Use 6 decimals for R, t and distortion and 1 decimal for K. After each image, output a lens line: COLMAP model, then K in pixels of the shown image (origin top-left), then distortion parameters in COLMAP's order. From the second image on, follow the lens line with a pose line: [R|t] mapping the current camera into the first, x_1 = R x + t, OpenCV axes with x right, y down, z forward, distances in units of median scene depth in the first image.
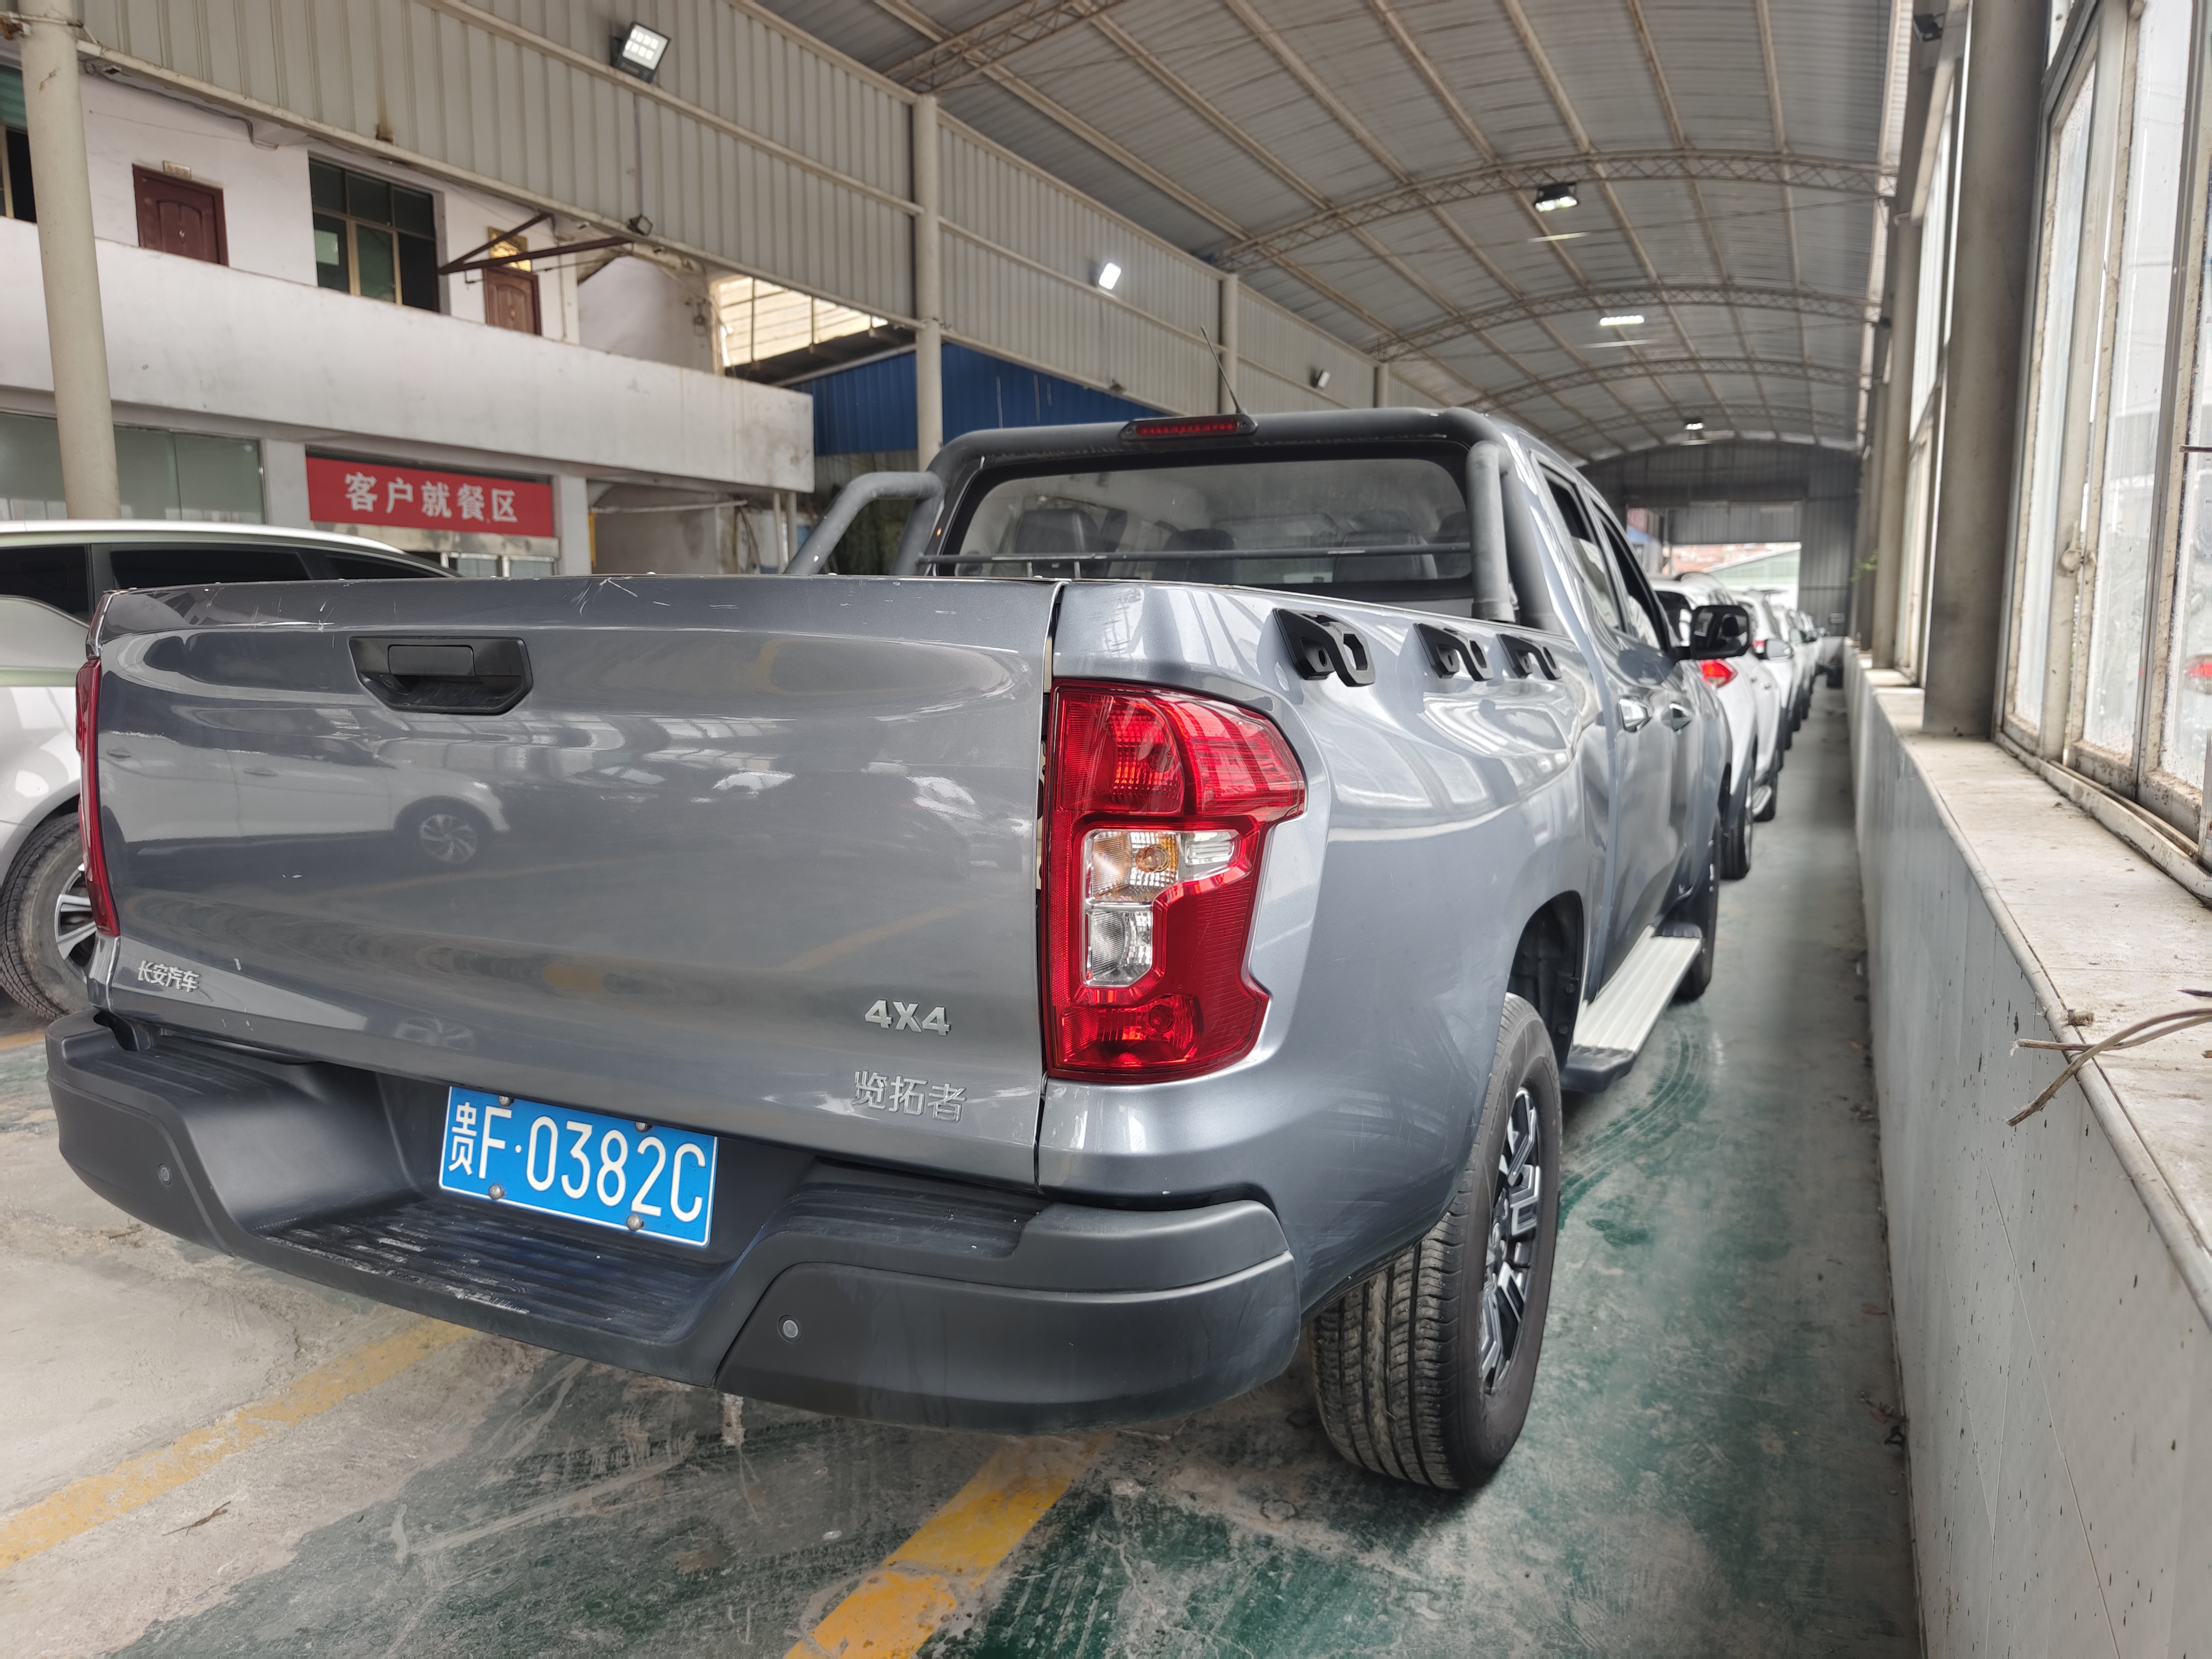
lens RADIAL K [[1486.7, 0, 1114.5], [0, 1486.7, 832.5], [0, 0, 1]] dist [0.004170, 0.000324]
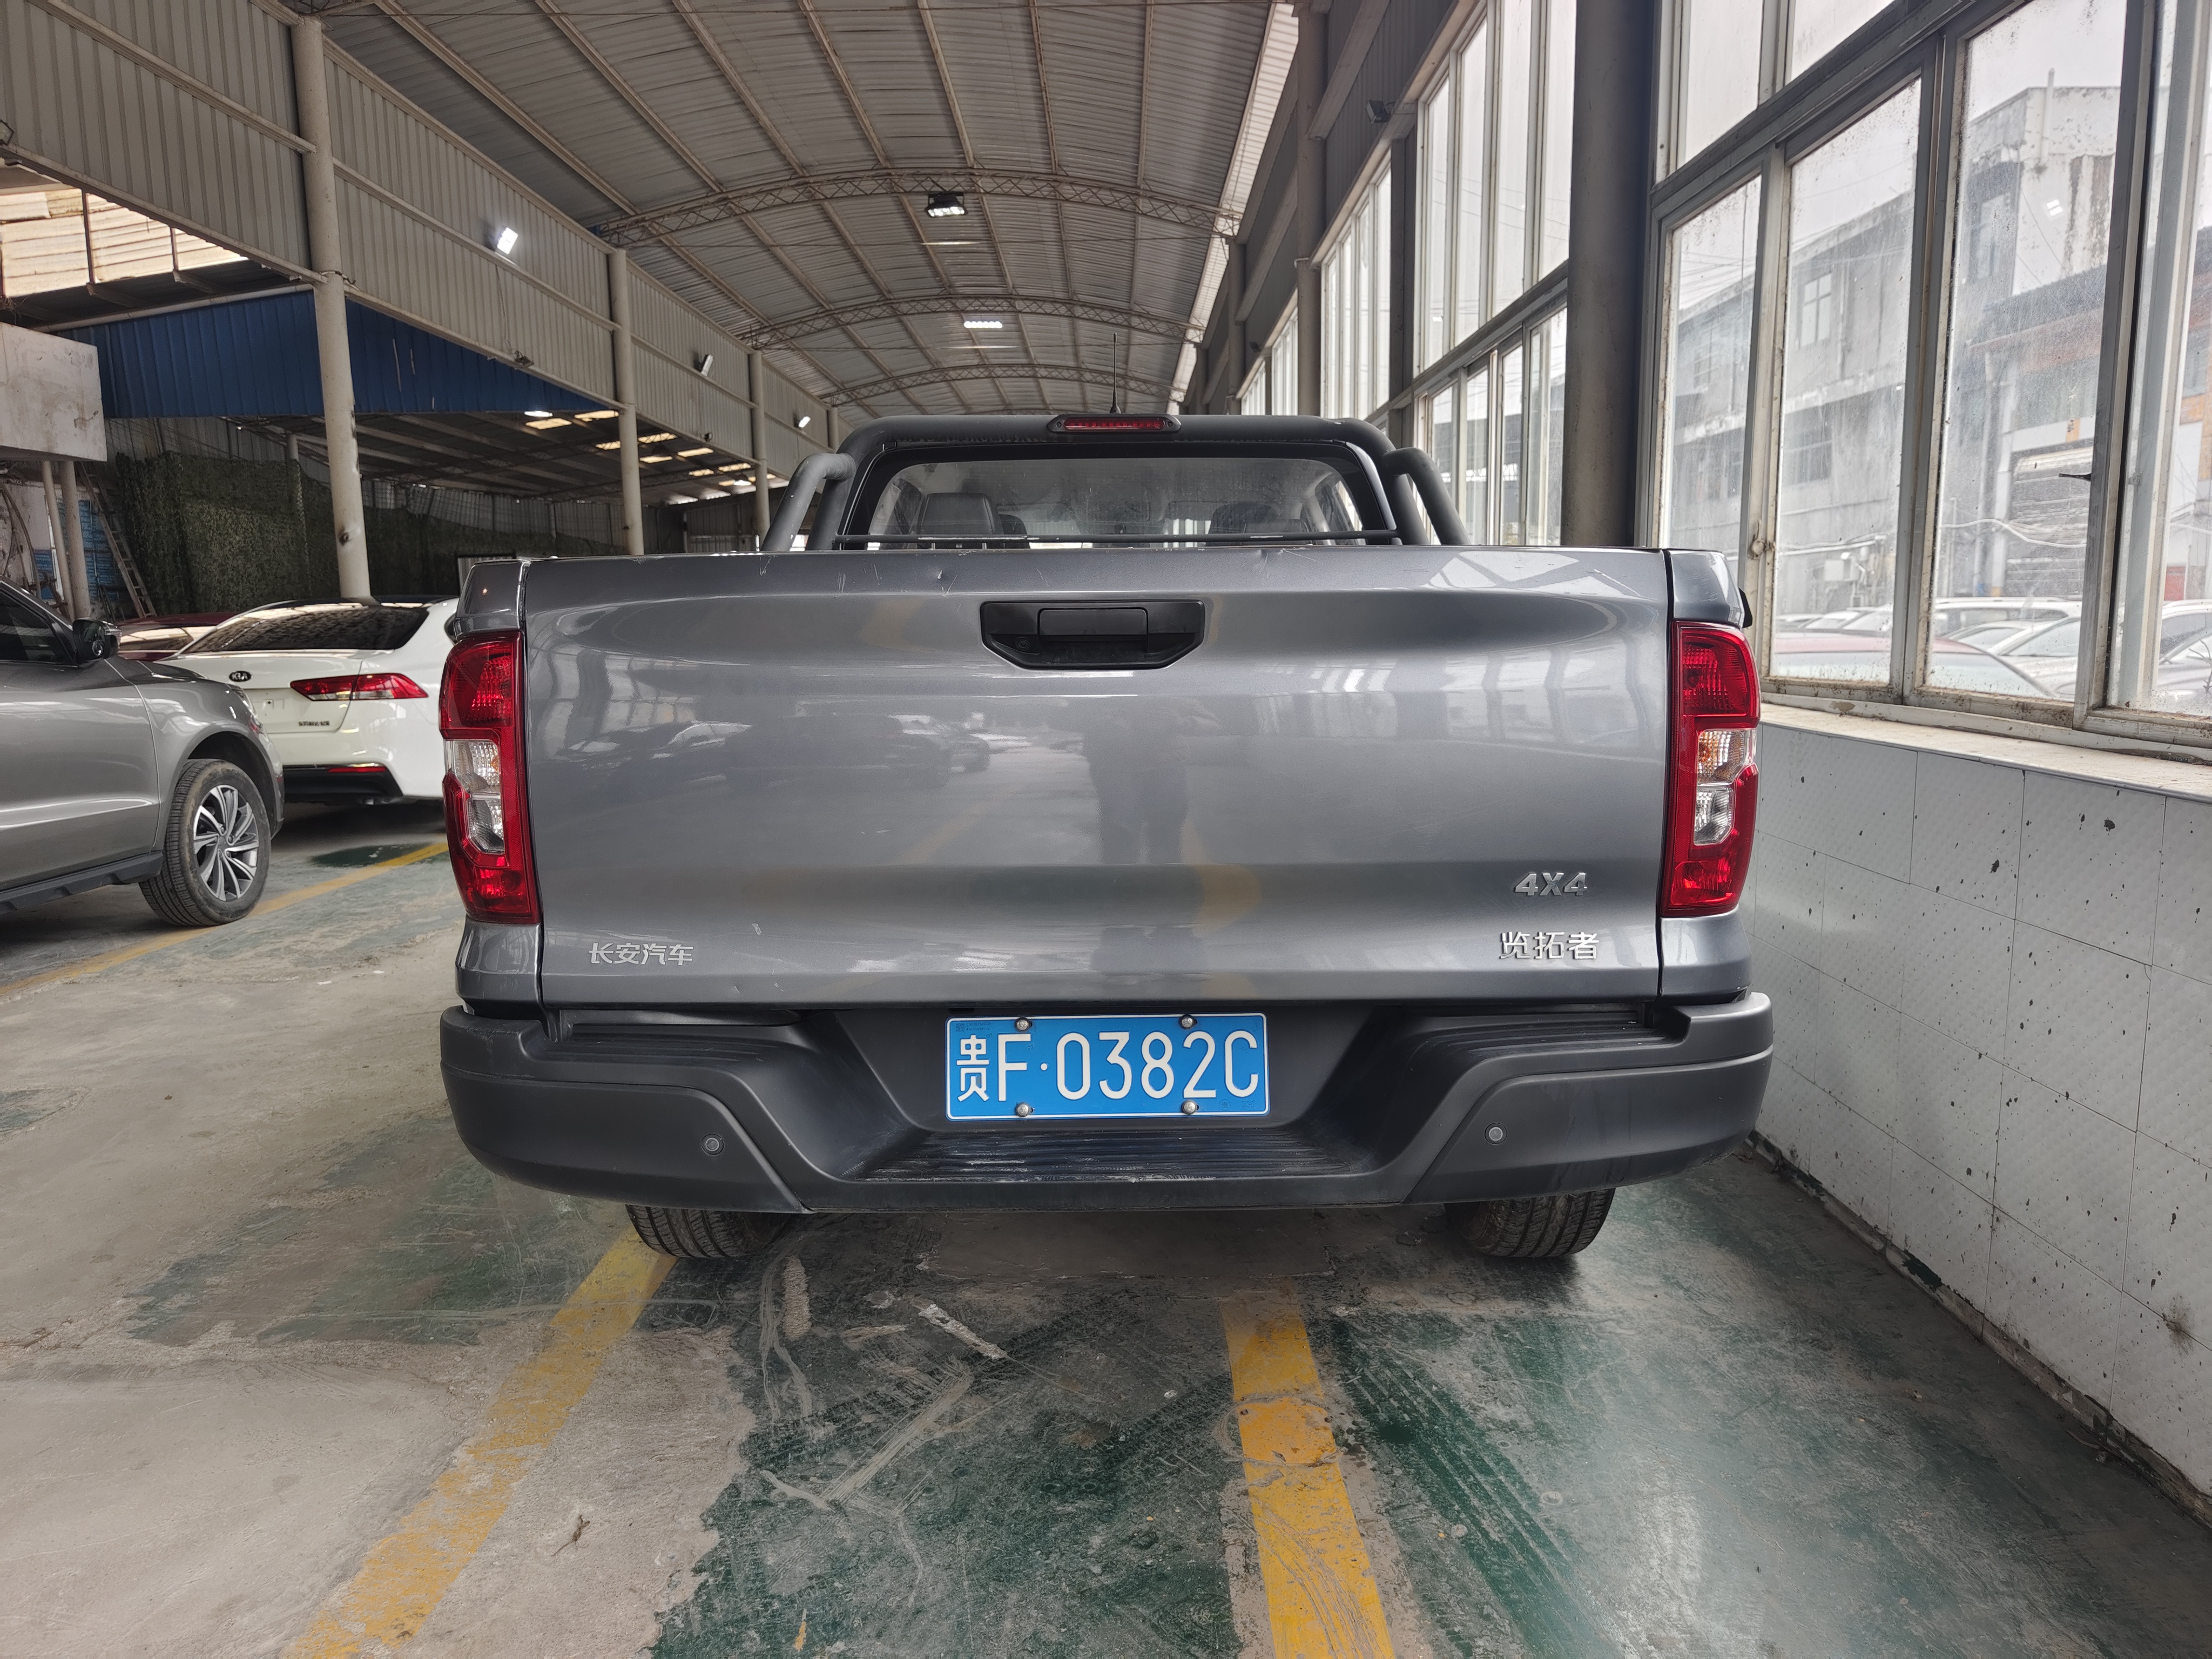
lens RADIAL K [[1486.7, 0, 1114.5], [0, 1486.7, 832.5], [0, 0, 1]] dist [0.004170, 0.000324]
pose [[0.903147, -0.073081, 0.423066, -0.092010], [0.070343, 0.997278, 0.022106, 0.002221], [-0.423530, 0.009795, 0.905829, -0.002058]]
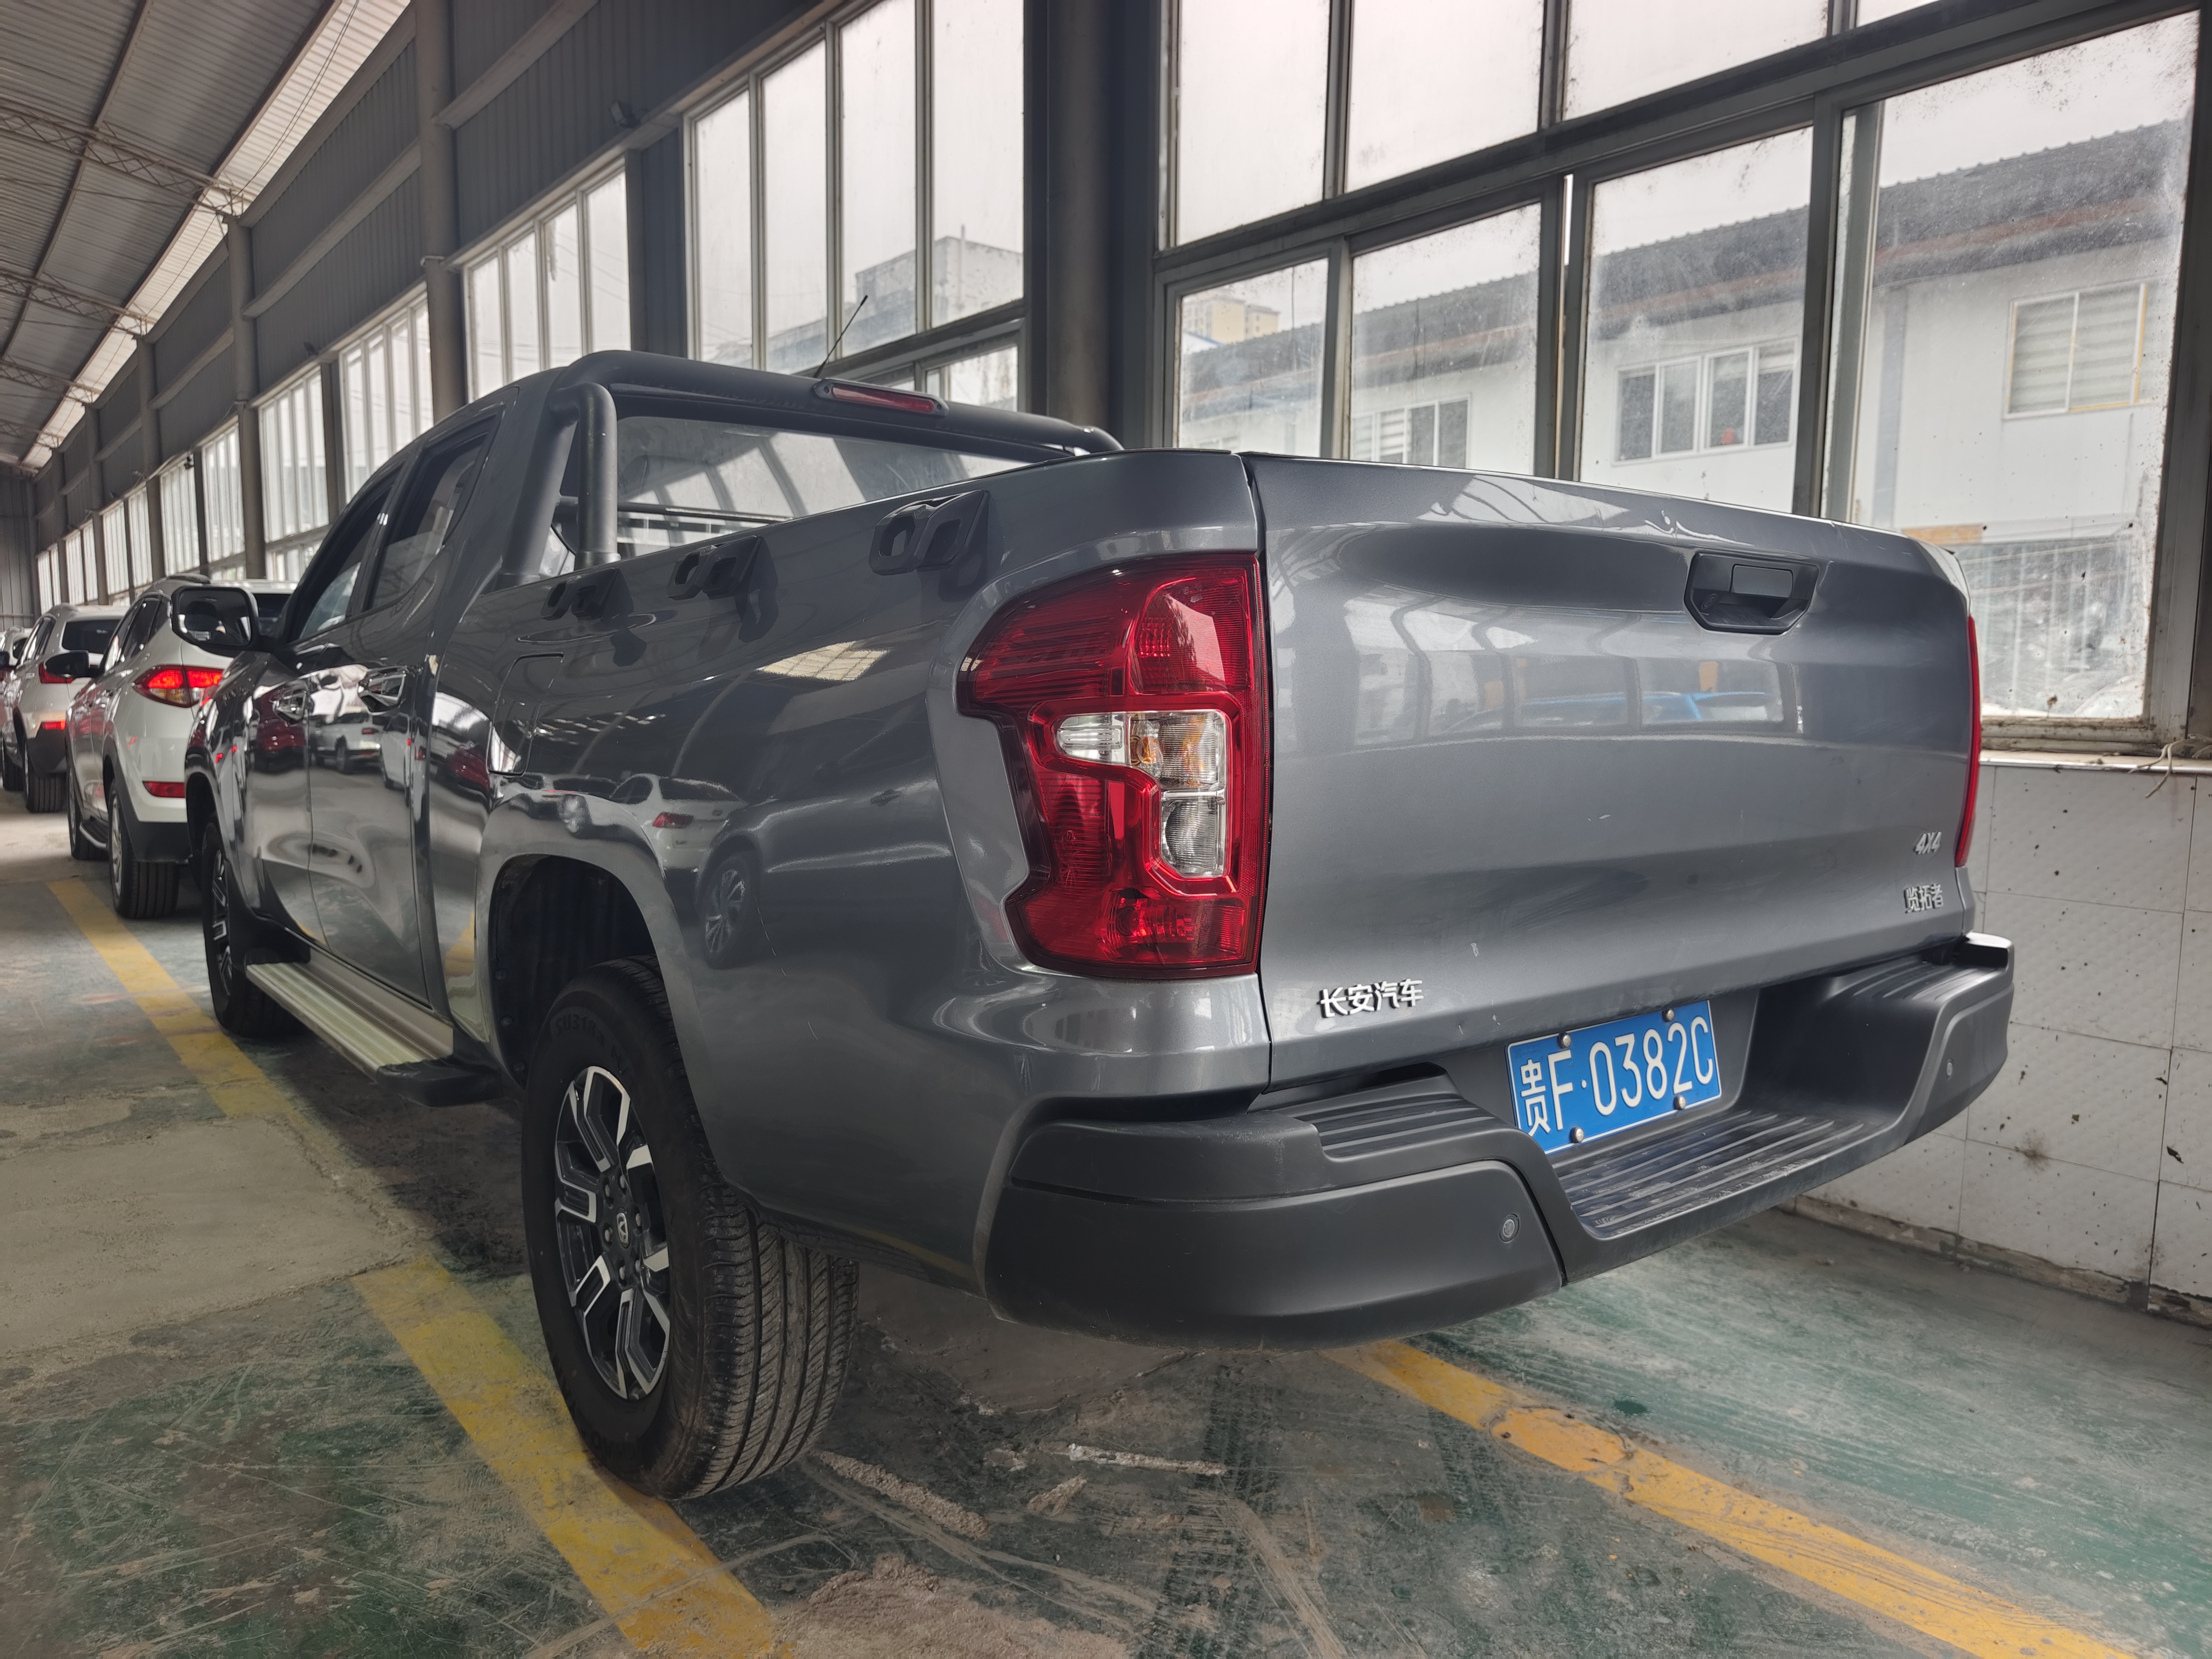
lens RADIAL K [[1489.6, 0, 1119.7], [0, 1489.6, 850.6], [0, 0, 1]] dist [0.002083, -0.000005]
pose [[0.434537, -0.099450, 0.895146, -0.160555], [0.113079, 0.992045, 0.055322, -0.003510], [-0.893527, 0.077182, 0.442326, 0.094348]]
